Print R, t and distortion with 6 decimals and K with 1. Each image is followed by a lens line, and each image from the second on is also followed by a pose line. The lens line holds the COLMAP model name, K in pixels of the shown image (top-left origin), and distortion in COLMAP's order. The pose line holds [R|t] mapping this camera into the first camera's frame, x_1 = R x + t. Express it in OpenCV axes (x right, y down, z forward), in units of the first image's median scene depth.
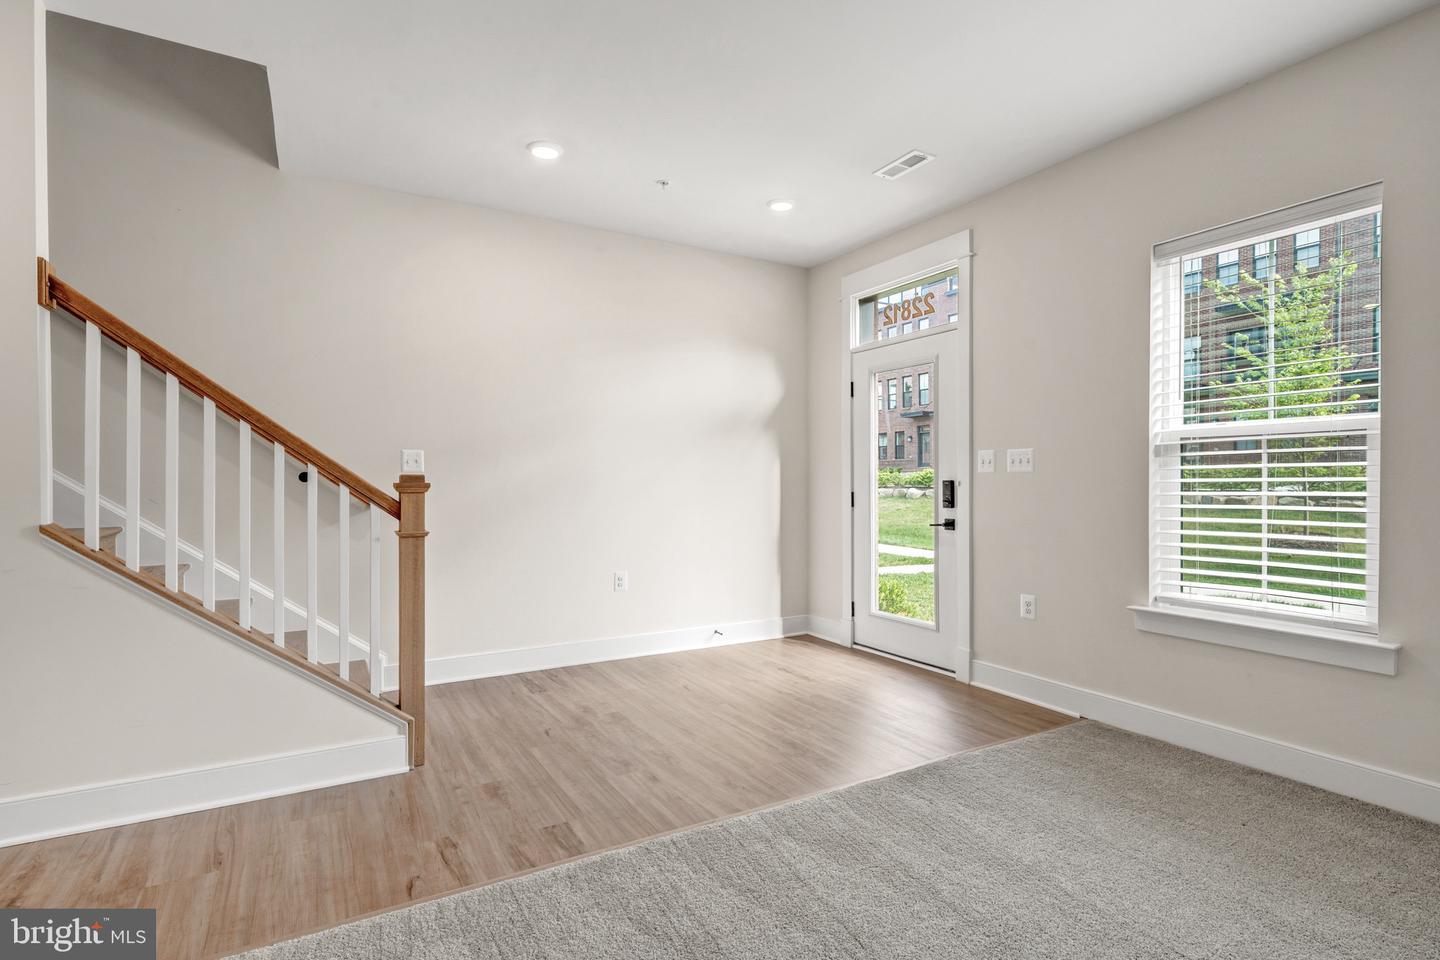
lens RADIAL K [[704.3, 0, 716.1], [0, 704.3, 487.3], [0, 0, 1]] dist [0.003255, 0.000121]
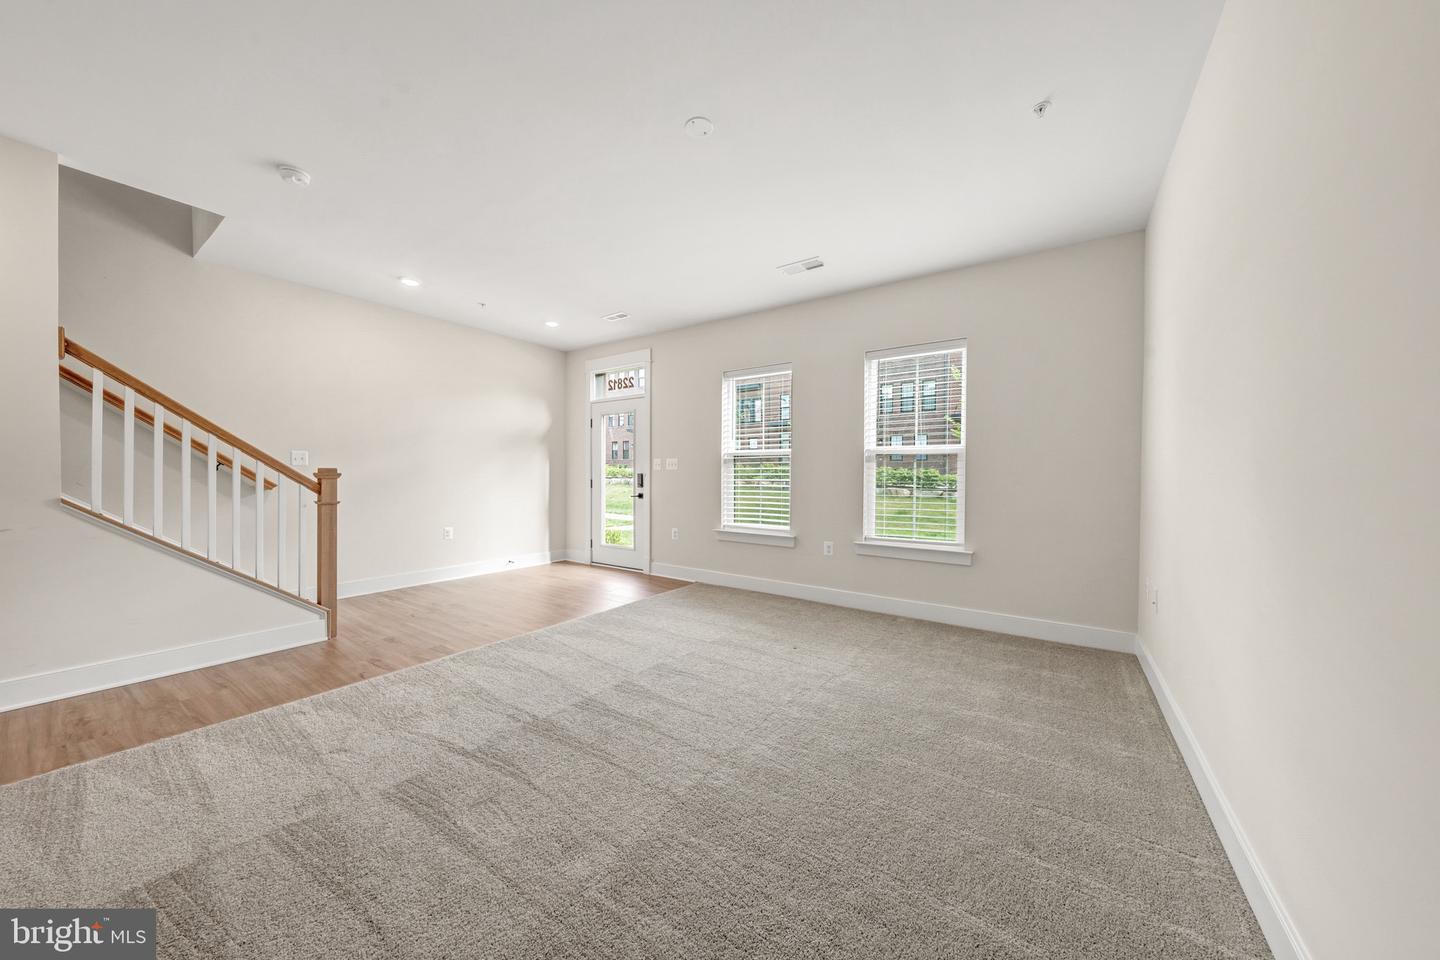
lens RADIAL K [[485.5, 0, 719.0], [0, 485.5, 479.5], [0, 0, 1]] dist [-0.003439, -0.000212]
pose [[0.904418, 0.001812, 0.426644, -0.069665], [-0.003421, 0.999990, 0.003006, 0.002990], [-0.426635, -0.004178, 0.904414, -0.443192]]
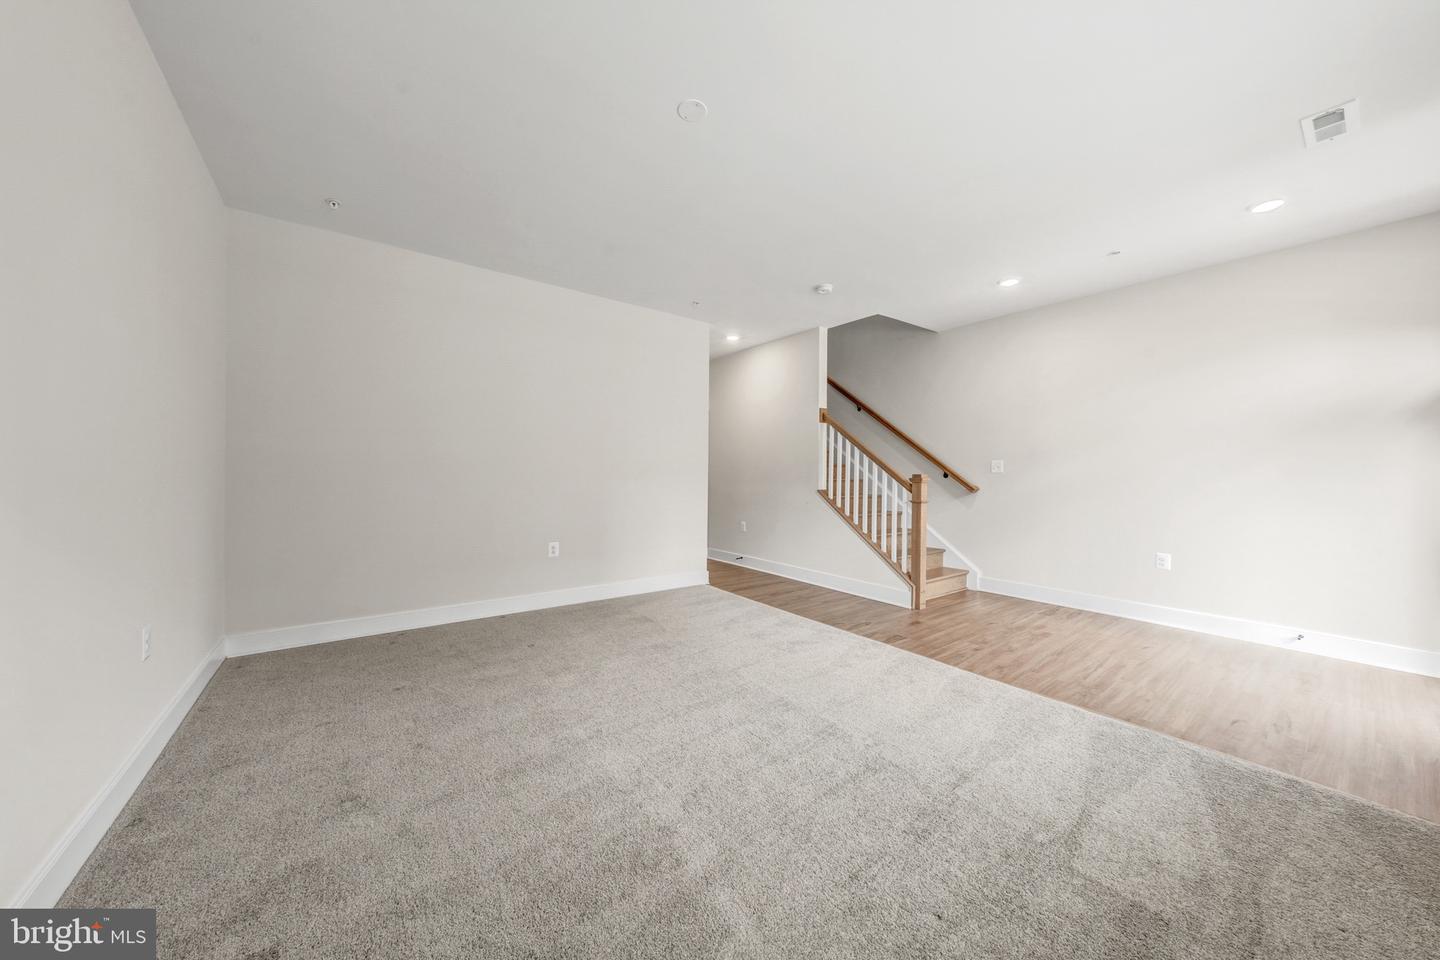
lens RADIAL K [[485.5, 0, 716.8], [0, 485.5, 481.8], [0, 0, 1]] dist [-0.003439, -0.000212]
pose [[0.118810, 0.013080, -0.992831, 0.916621], [-0.019877, 0.999744, 0.010793, 0.002030], [0.992718, 0.018452, 0.119040, 0.198308]]
